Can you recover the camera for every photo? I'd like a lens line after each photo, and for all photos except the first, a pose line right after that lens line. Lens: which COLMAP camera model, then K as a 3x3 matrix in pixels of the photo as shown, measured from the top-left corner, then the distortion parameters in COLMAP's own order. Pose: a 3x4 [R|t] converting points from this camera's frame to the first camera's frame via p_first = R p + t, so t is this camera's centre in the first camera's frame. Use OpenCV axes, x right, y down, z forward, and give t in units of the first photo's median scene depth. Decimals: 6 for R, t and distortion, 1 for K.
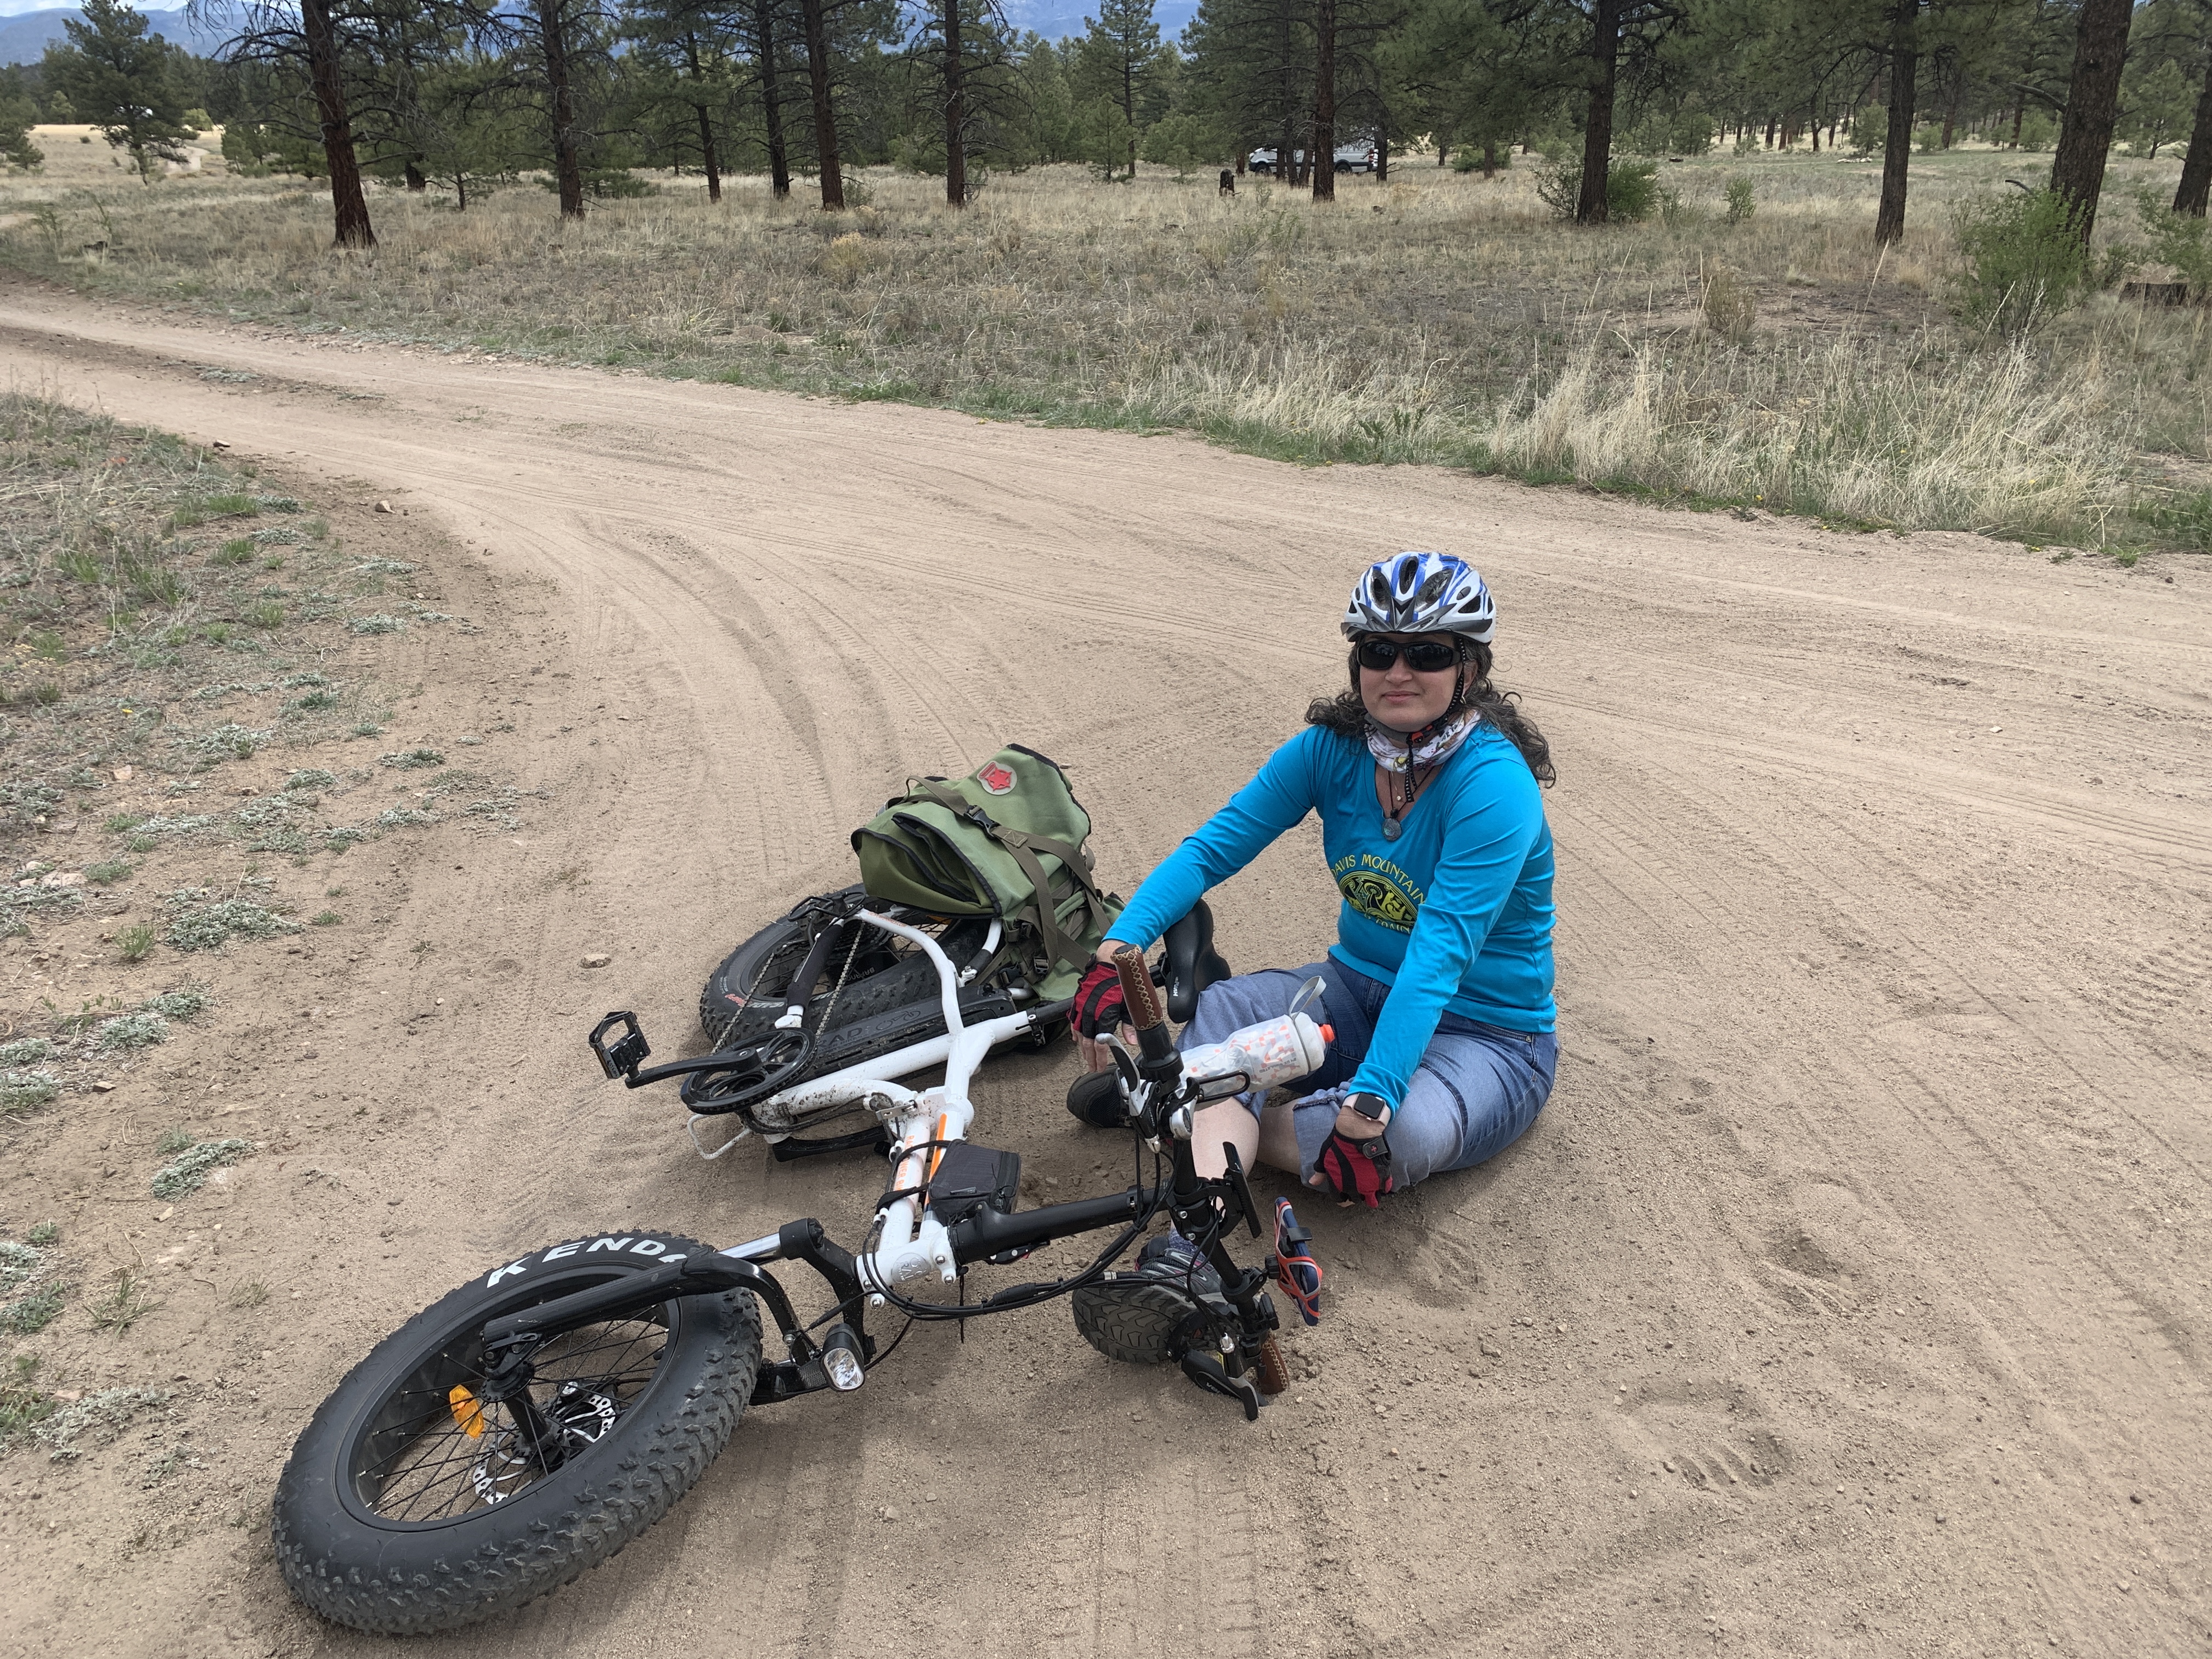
lens RADIAL K [[1735.6, 0, 1100.1], [0, 1735.6, 830.8], [0, 0, 1]] dist [0.028047, -0.024538]
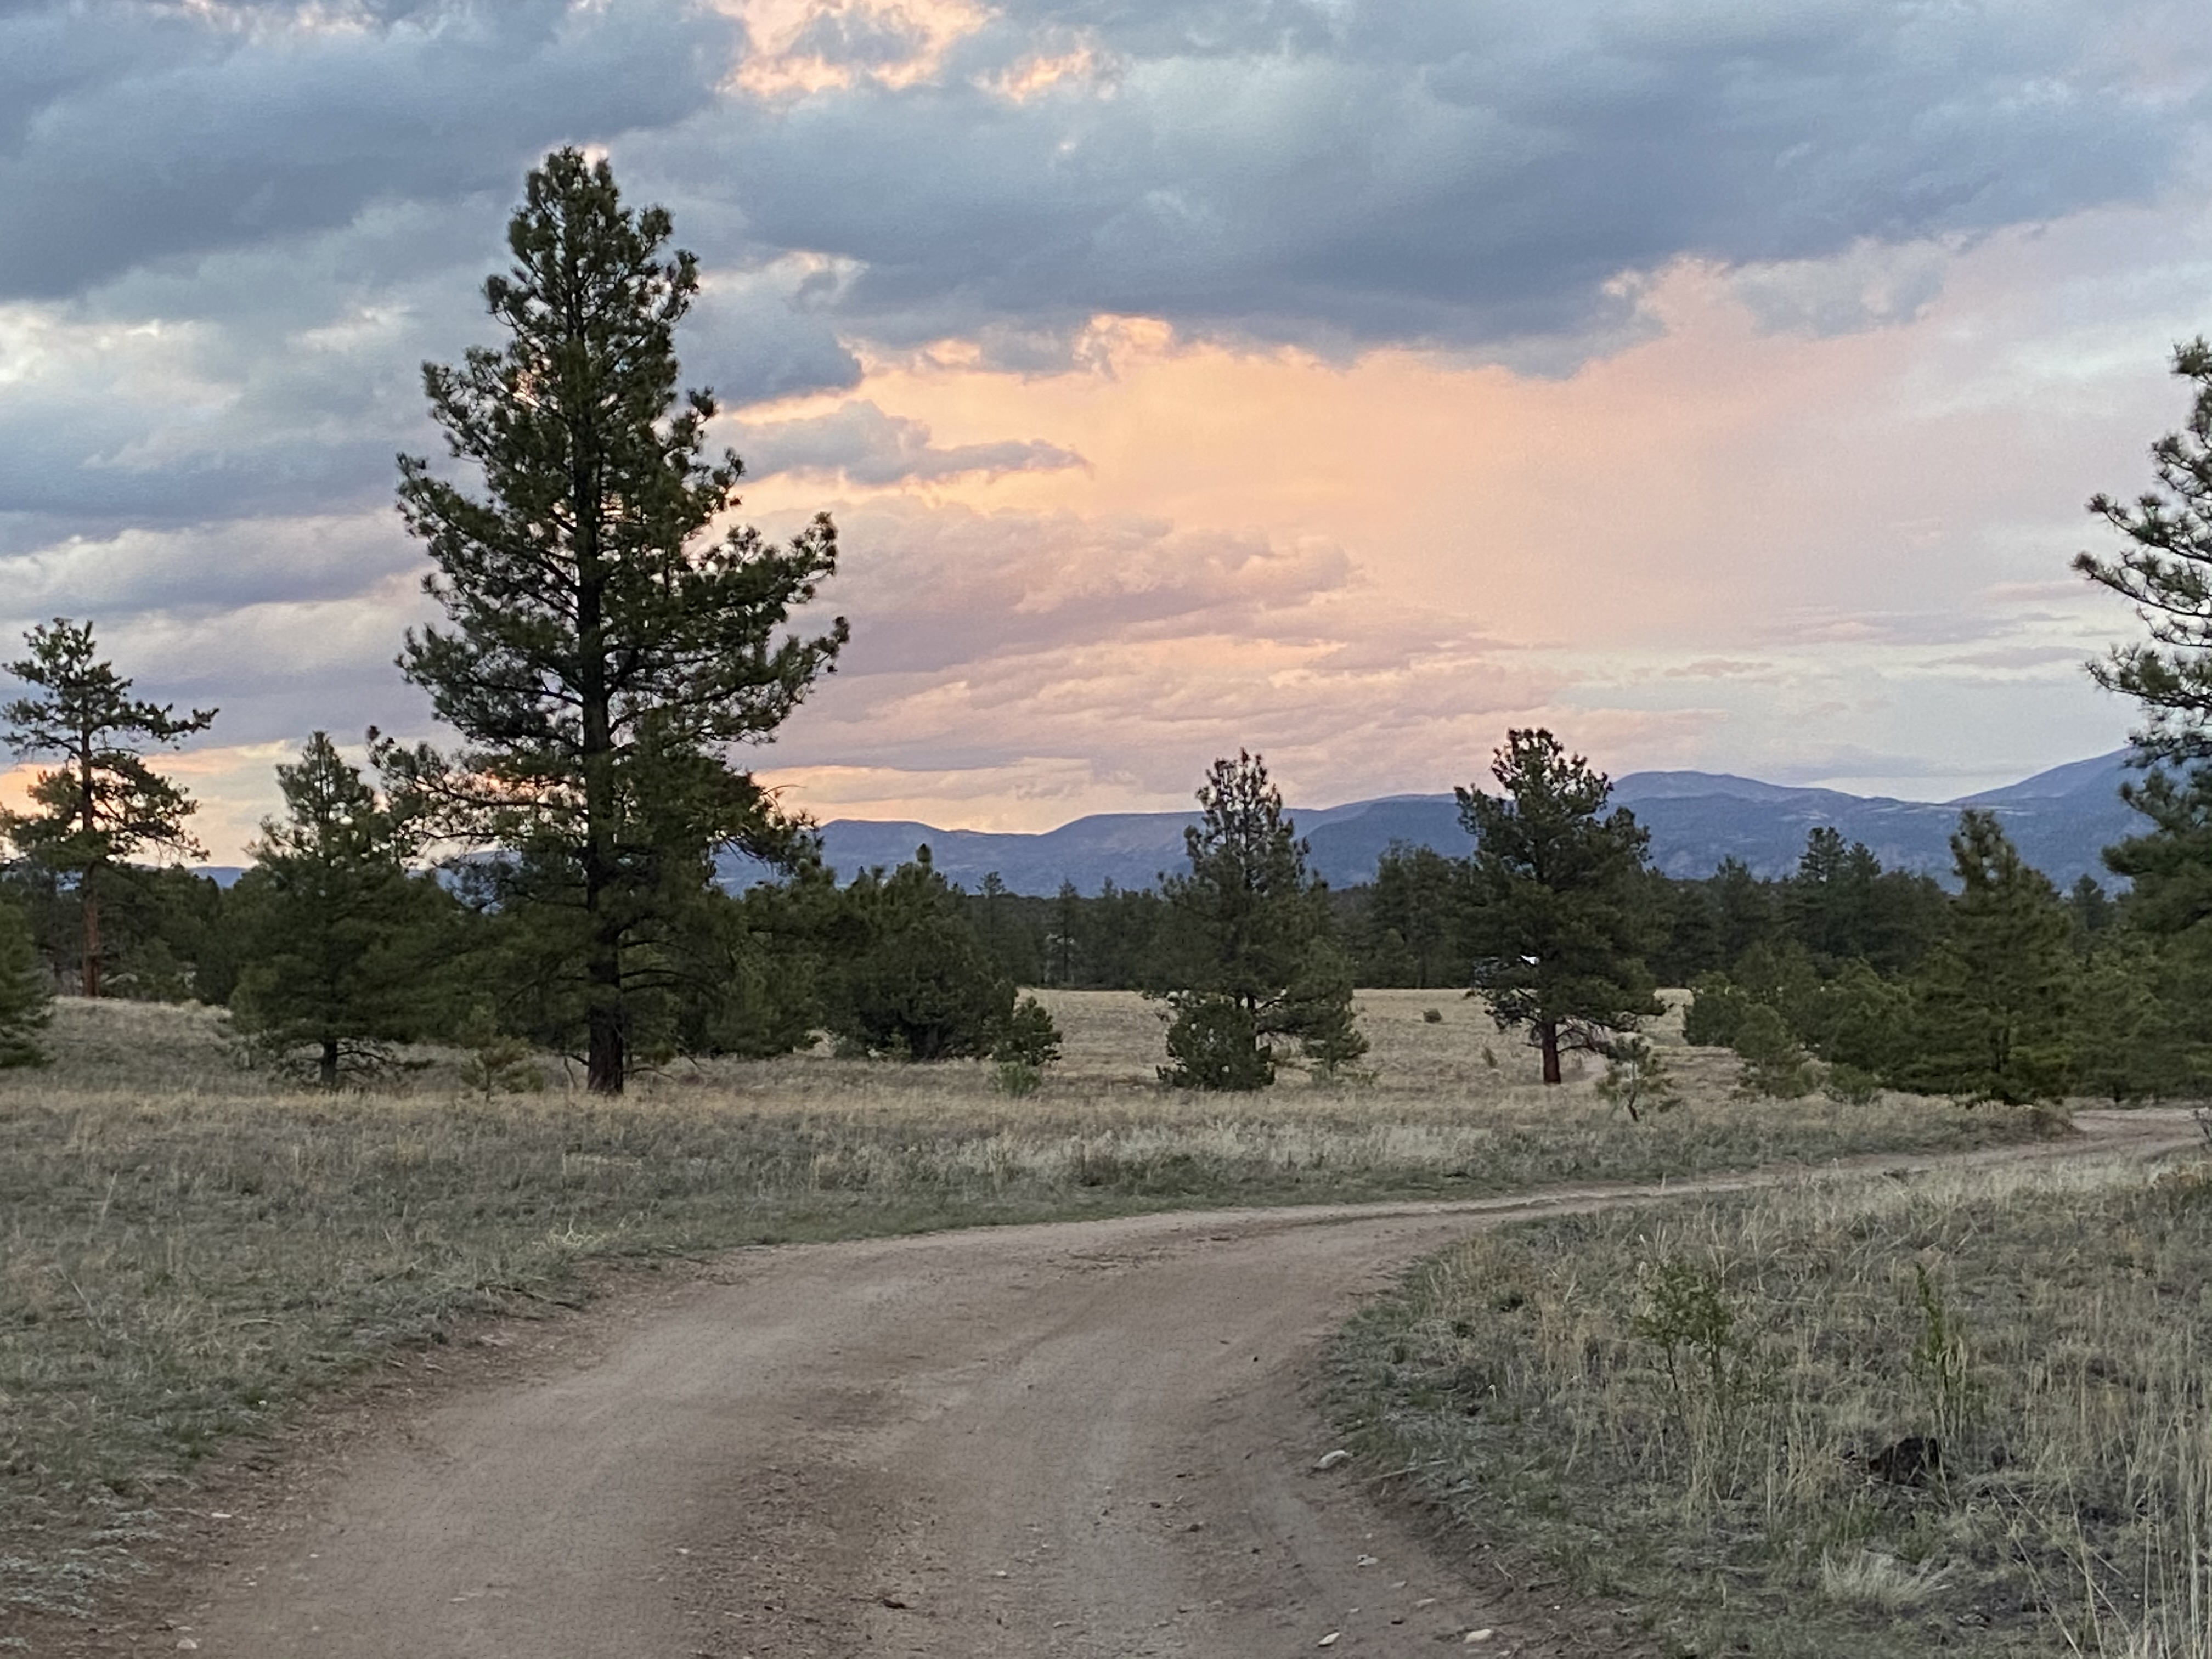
lens RADIAL K [[3890.7, 0, 1088.4], [0, 3890.7, 766.8], [0, 0, 1]] dist [0.133168, 0.000000]
pose [[0.839077, -0.032596, -0.543036, -1.425624], [-0.202225, 0.907985, -0.366972, -0.779636], [0.505030, 0.417733, 0.755277, 1.991236]]
